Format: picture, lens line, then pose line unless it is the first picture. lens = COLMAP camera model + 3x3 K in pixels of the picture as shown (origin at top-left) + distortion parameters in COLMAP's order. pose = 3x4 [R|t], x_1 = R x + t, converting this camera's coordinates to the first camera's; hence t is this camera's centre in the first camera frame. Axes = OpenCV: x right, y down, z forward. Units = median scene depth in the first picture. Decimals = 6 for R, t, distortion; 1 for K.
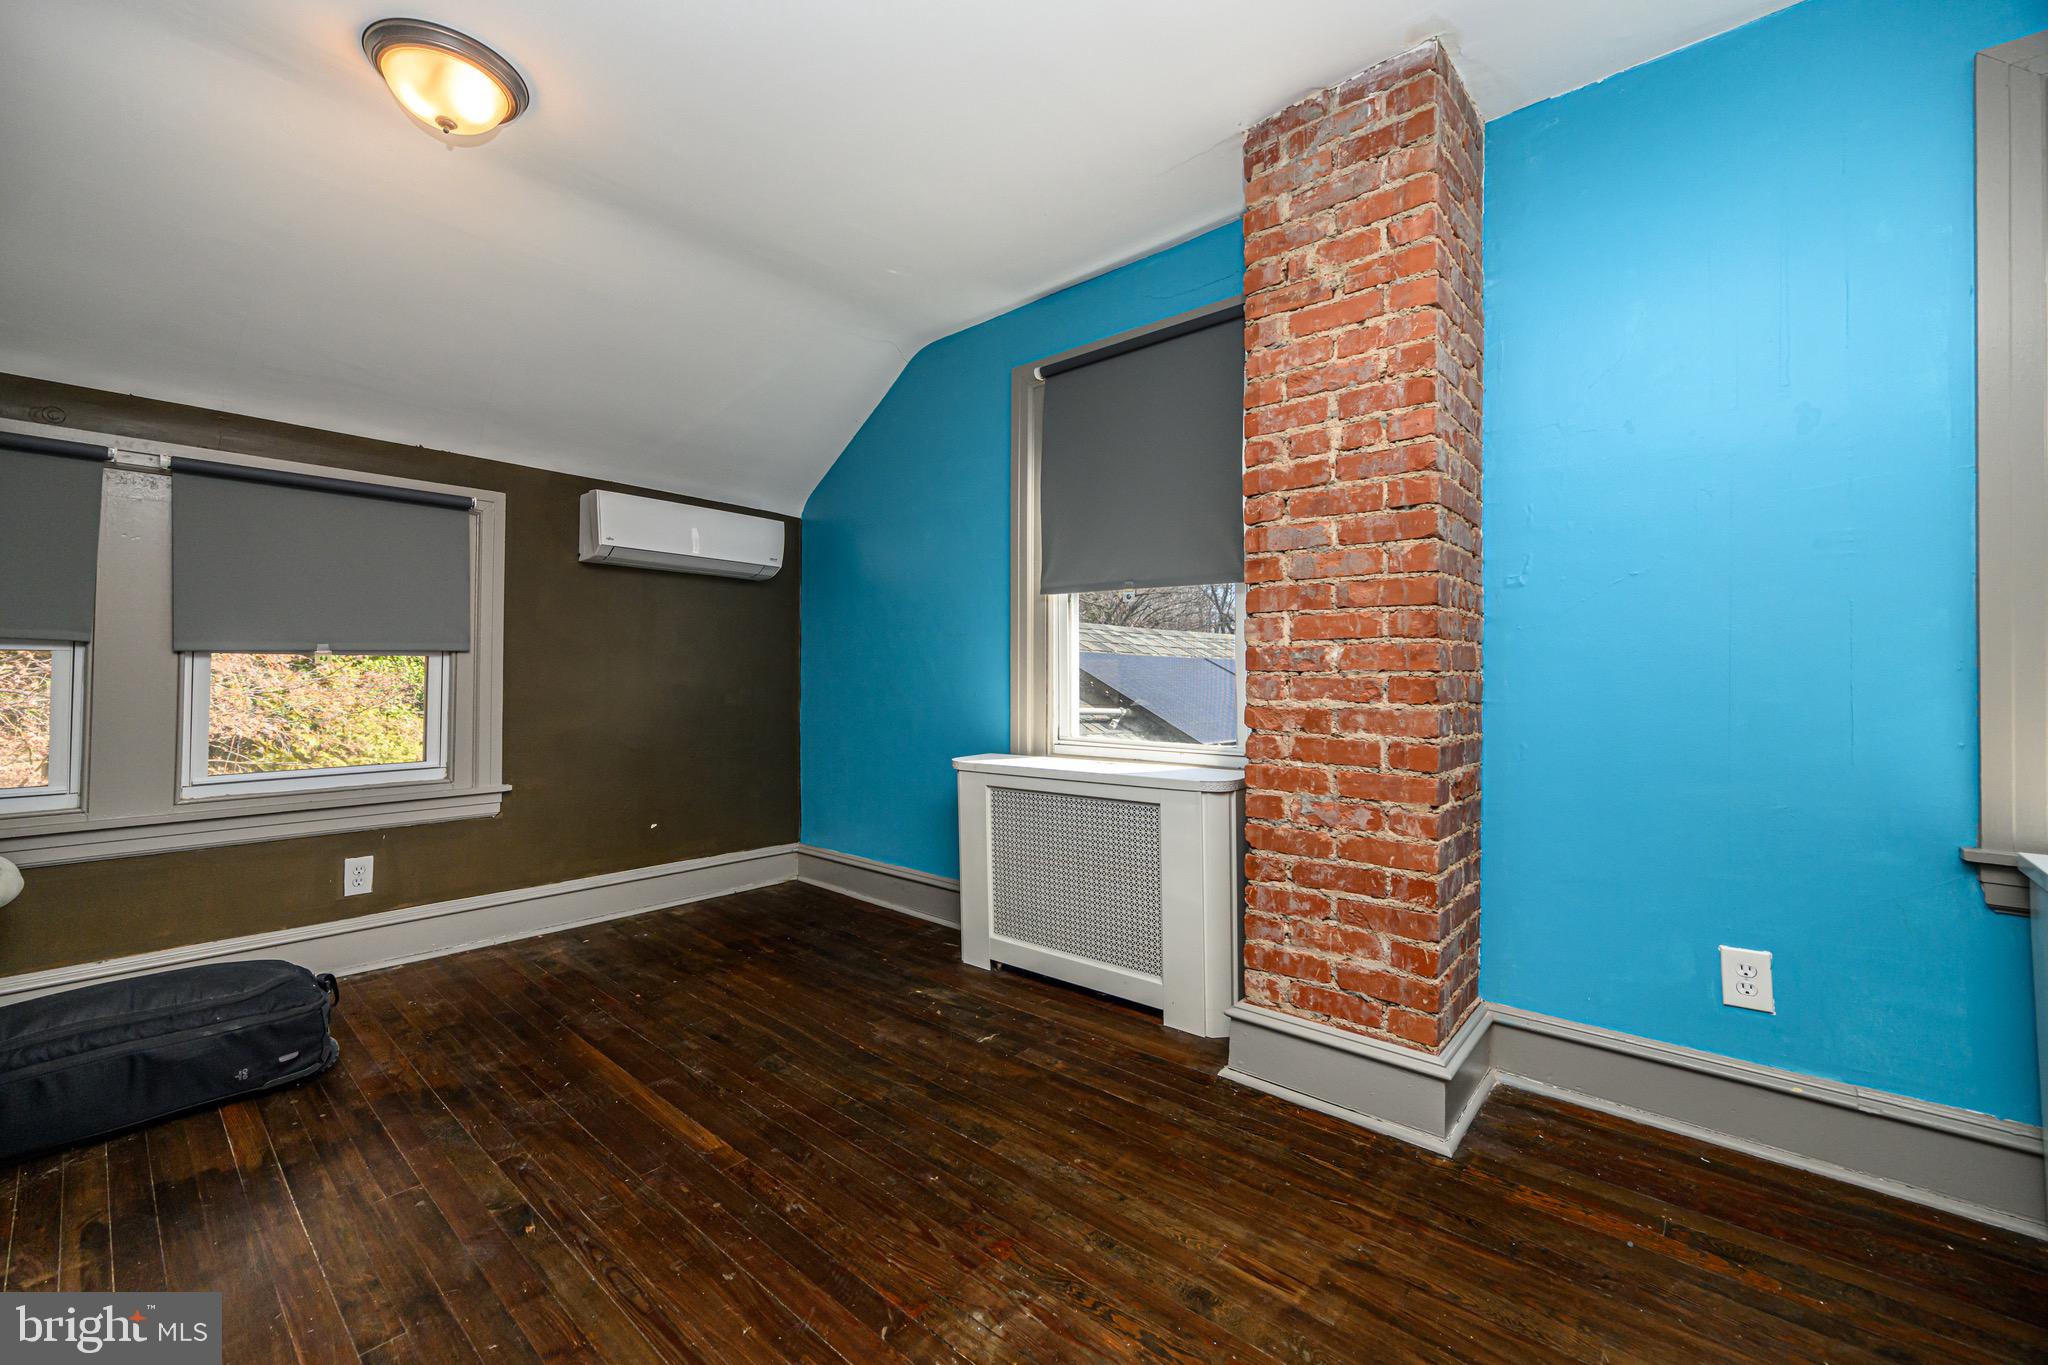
lens RADIAL K [[811.4, 0, 1019.2], [0, 811.4, 687.8], [0, 0, 1]] dist [-0.002045, -0.000138]
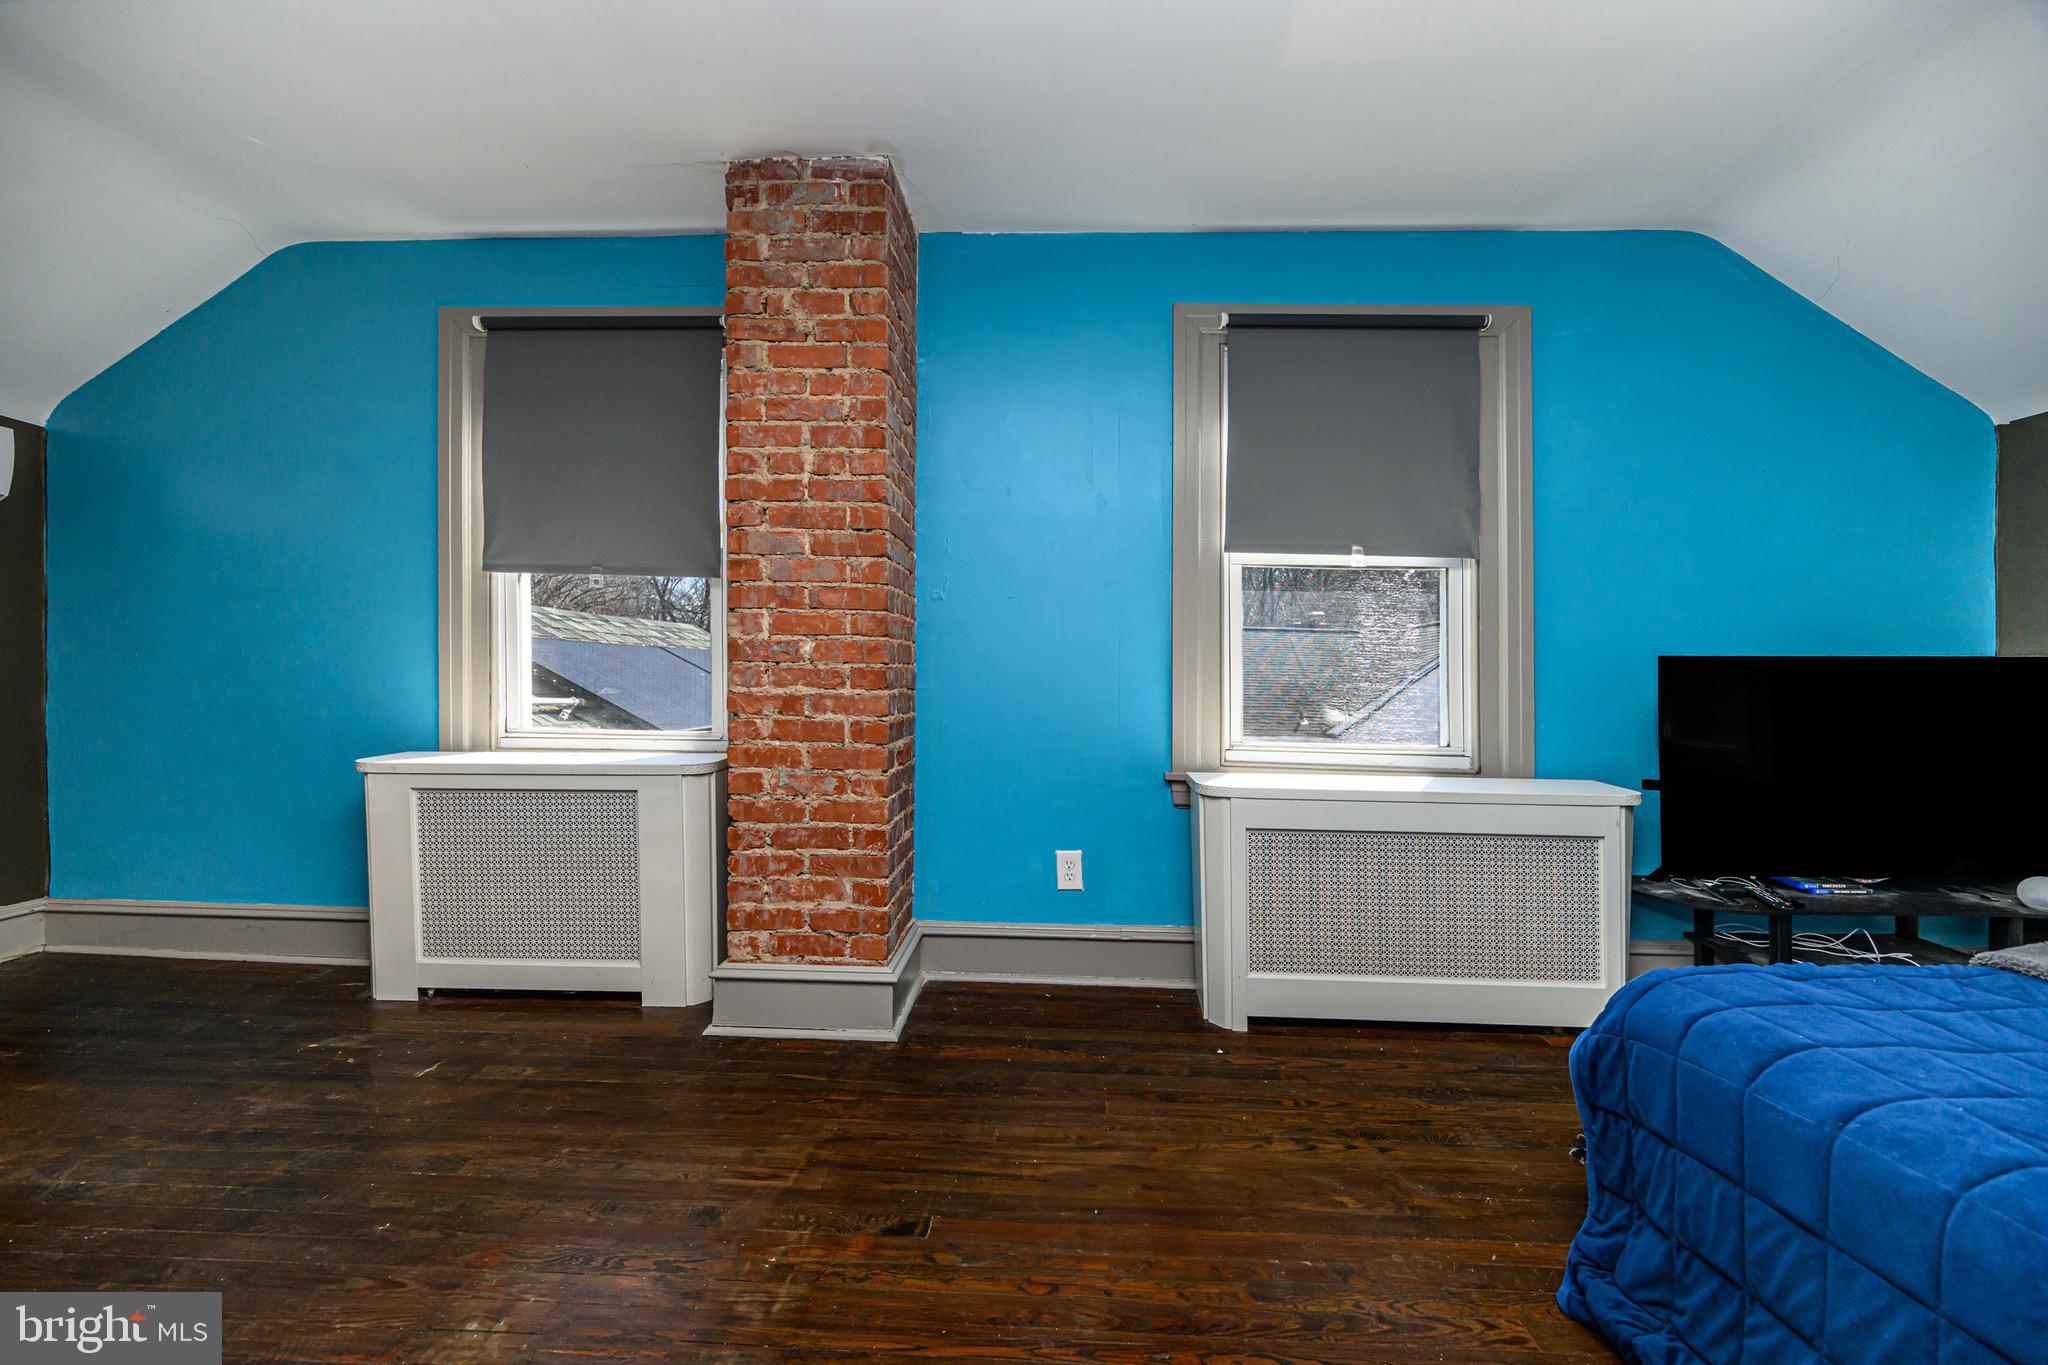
lens RADIAL K [[811.4, 0, 1012.4], [0, 811.4, 682.2], [0, 0, 1]] dist [-0.002045, -0.000138]
pose [[0.789187, 0.001307, 0.614151, -0.097065], [-0.004297, 0.999985, 0.003393, 0.003142], [-0.614137, -0.005316, 0.789181, -0.106818]]
